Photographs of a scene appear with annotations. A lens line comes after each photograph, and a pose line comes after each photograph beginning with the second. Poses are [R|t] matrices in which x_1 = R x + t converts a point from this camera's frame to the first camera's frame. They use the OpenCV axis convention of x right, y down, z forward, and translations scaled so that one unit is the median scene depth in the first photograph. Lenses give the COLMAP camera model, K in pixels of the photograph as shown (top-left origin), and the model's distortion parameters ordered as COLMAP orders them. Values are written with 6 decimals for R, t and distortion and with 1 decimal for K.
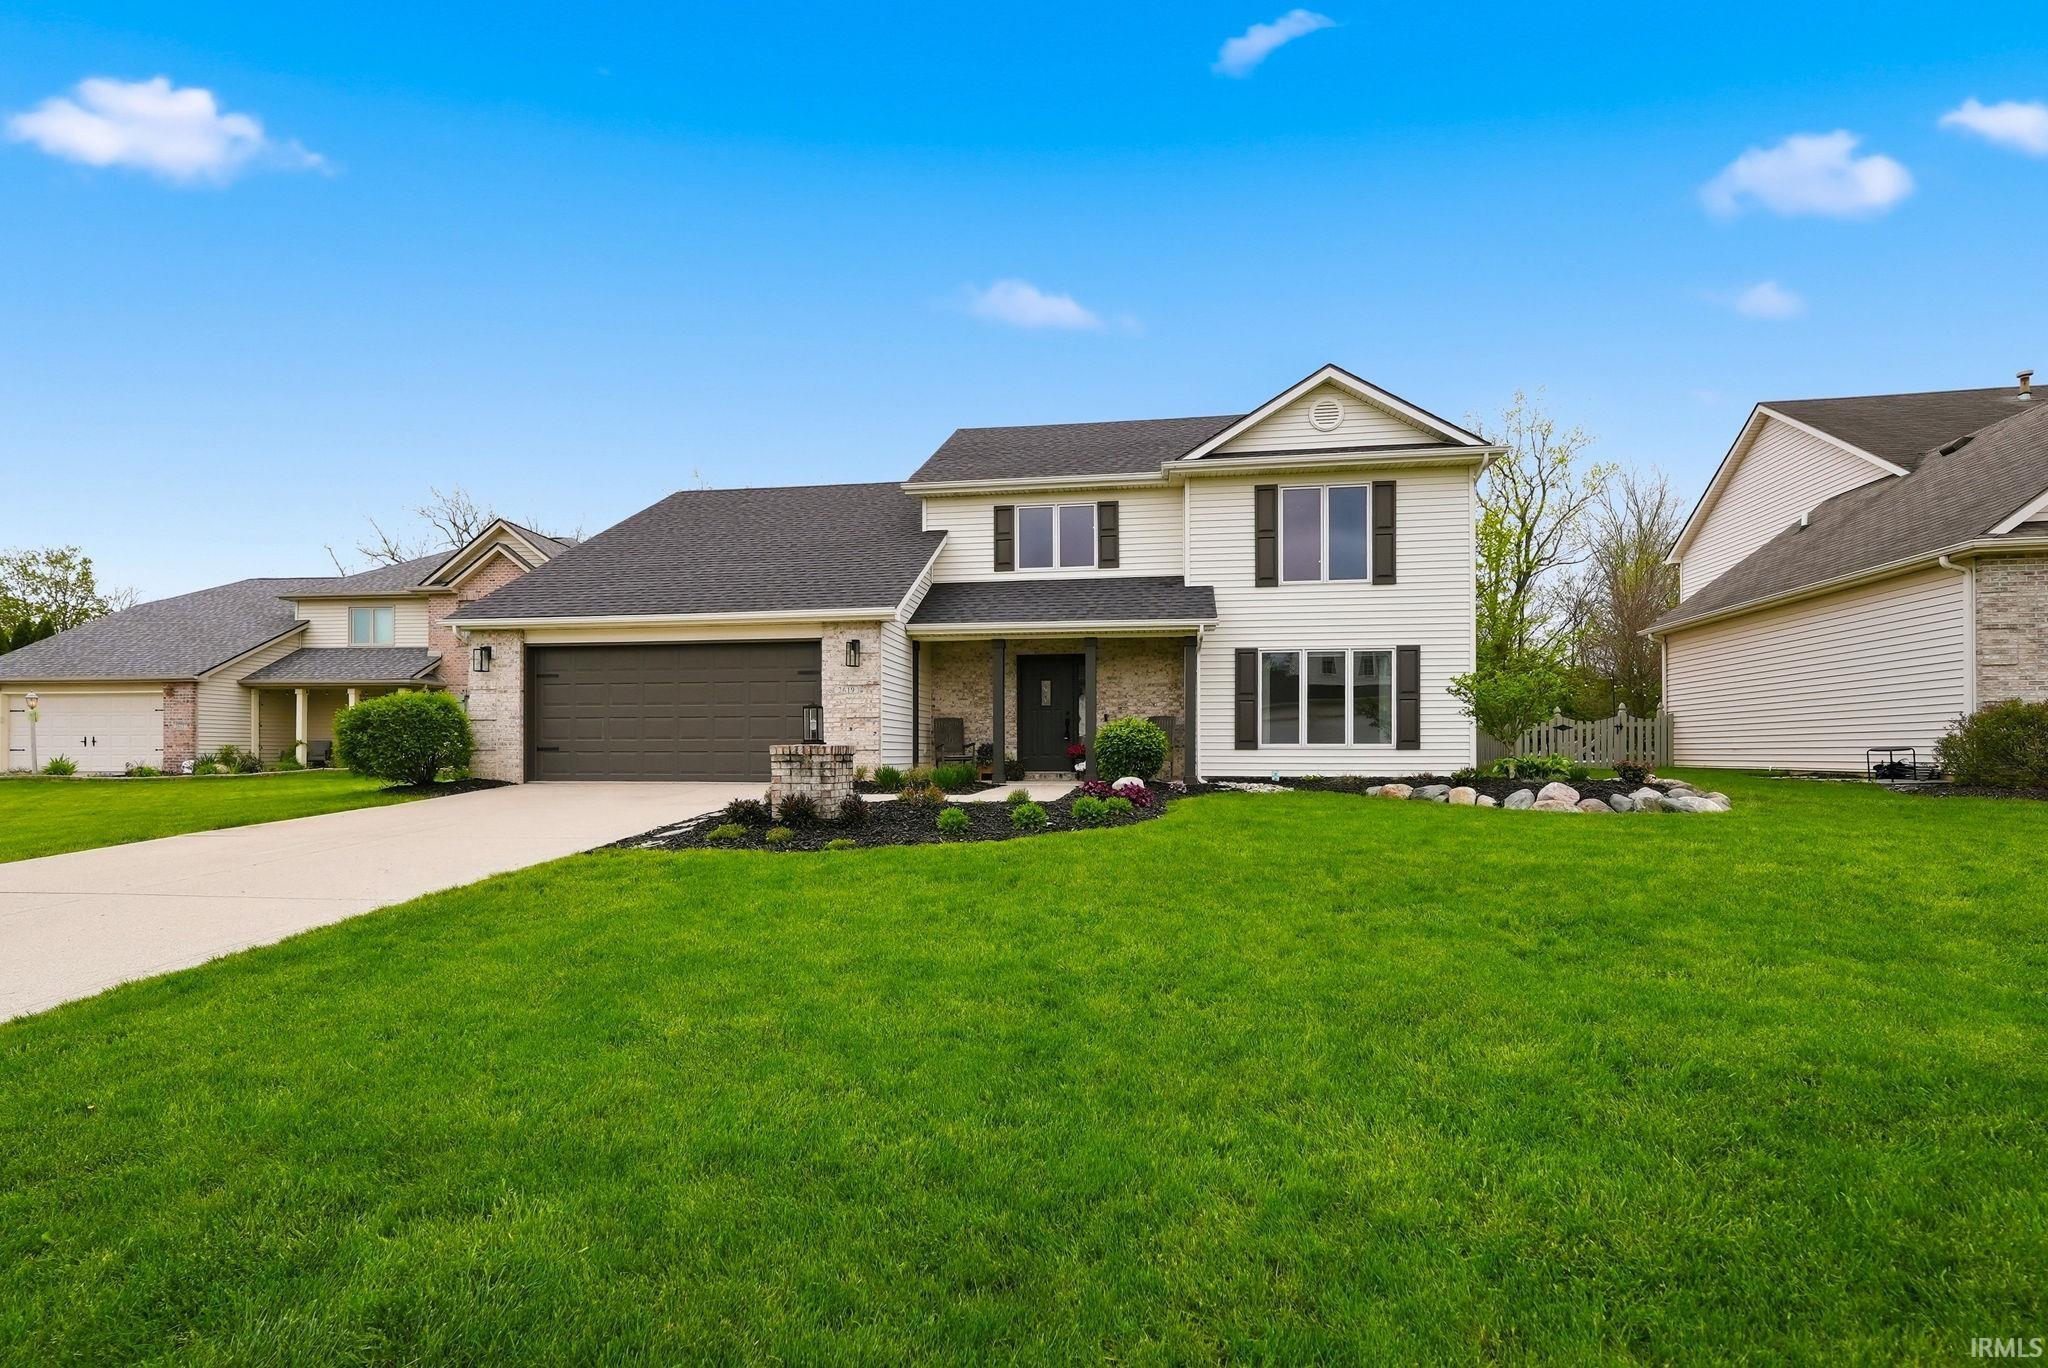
lens RADIAL K [[874.1, 0, 1039.7], [0, 874.1, 762.3], [0, 0, 1]] dist [-0.000008, 0.000417]
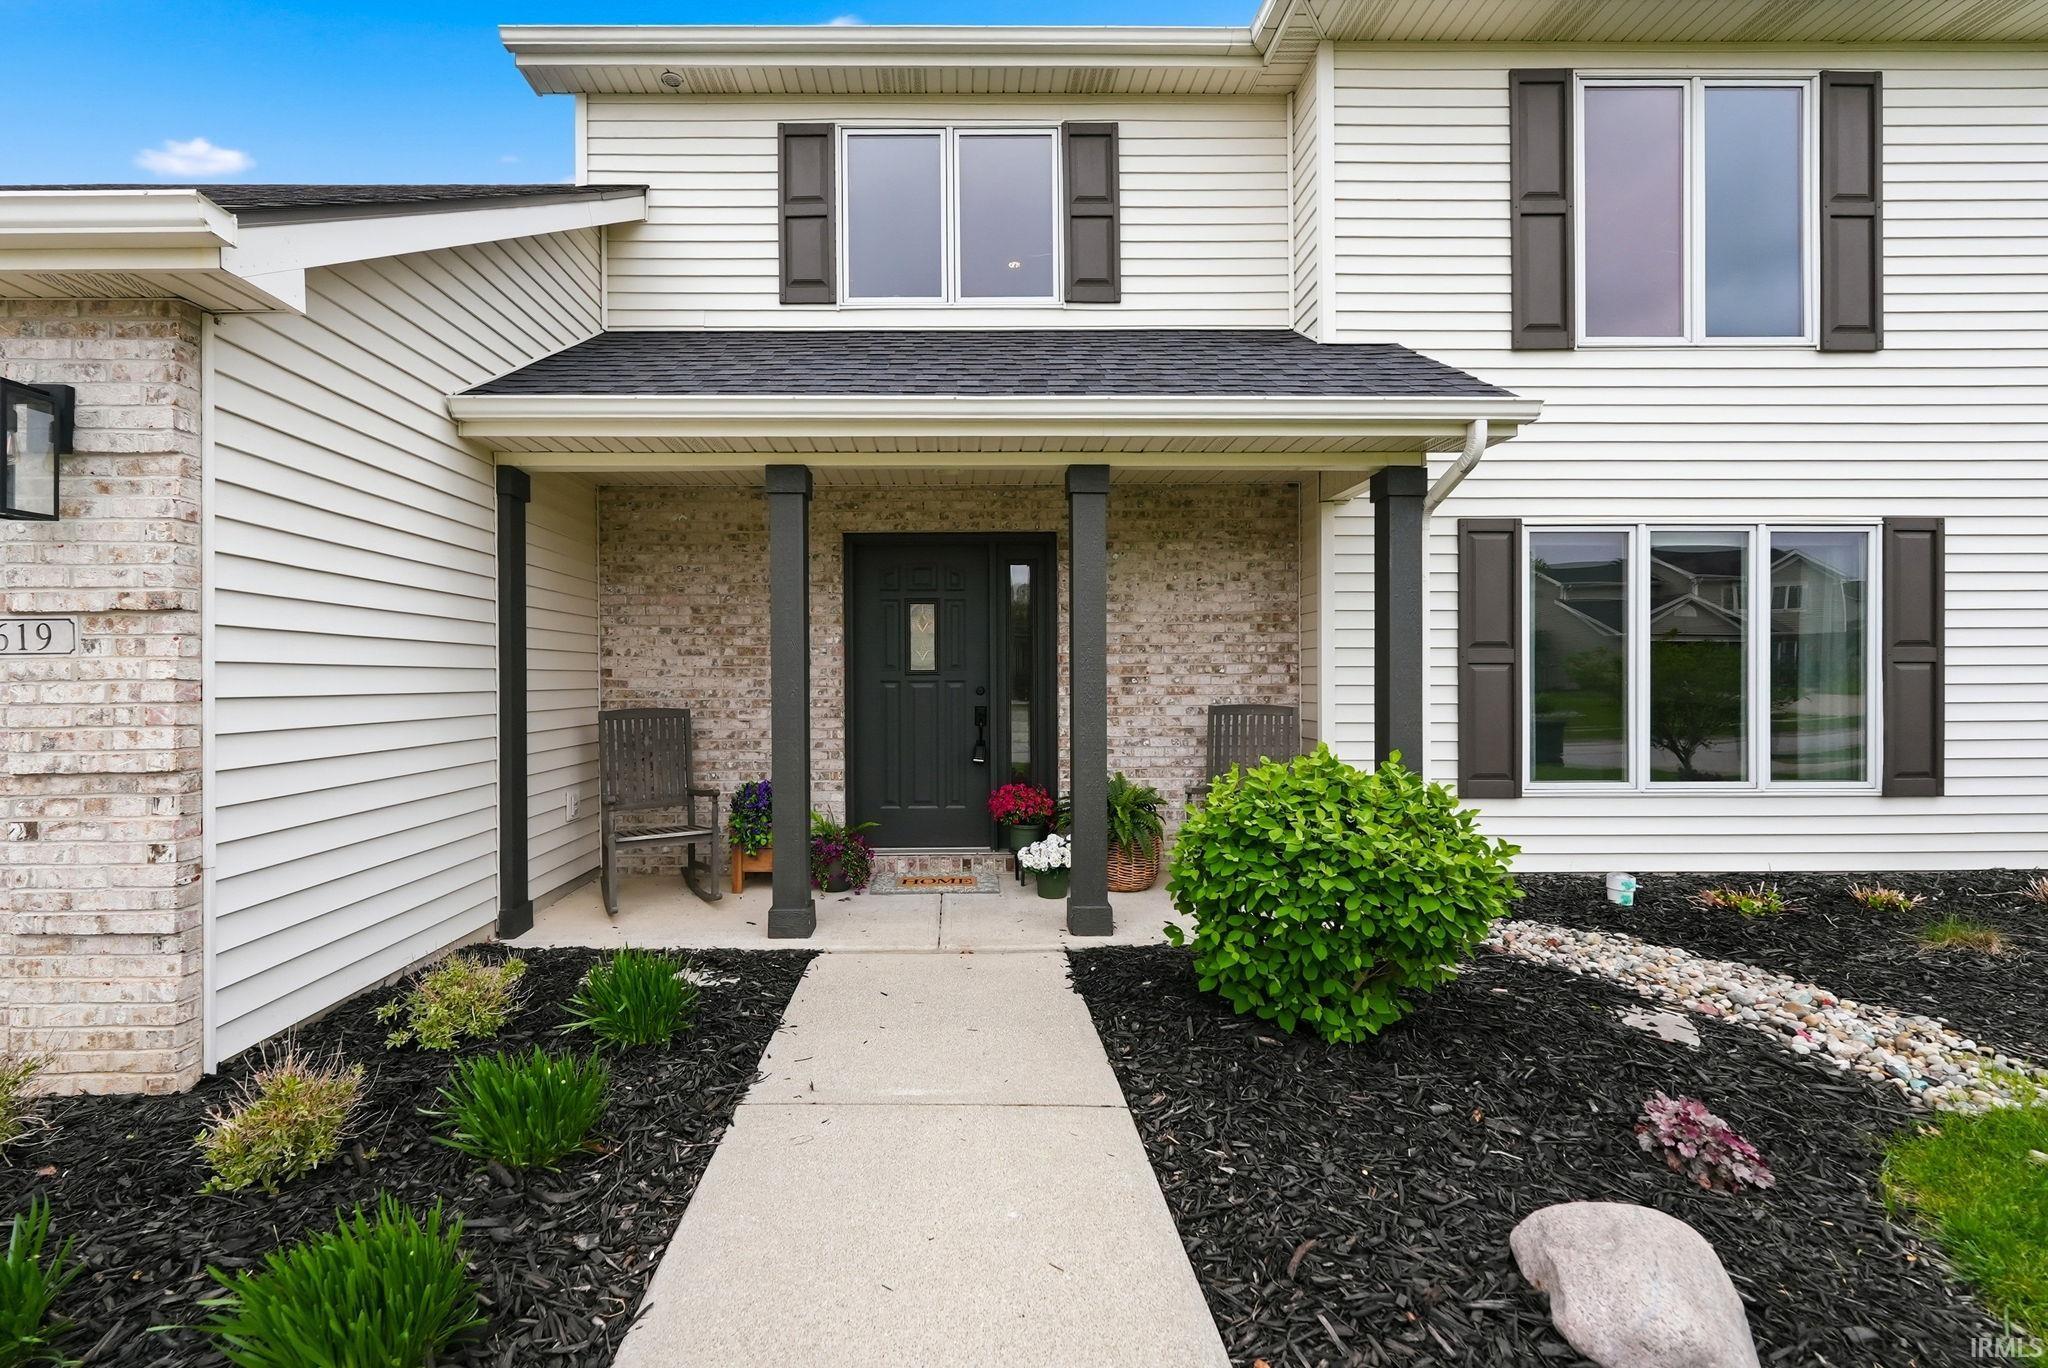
lens RADIAL K [[835.5, 0, 963.3], [0, 835.5, 680.7], [0, 0, 1]] dist [-0.001160, -0.000156]
pose [[0.990104, -0.003529, 0.140292, -0.027368], [0.004606, 0.999962, -0.007356, -0.061649], [-0.140261, 0.007929, 0.990083, 0.686458]]
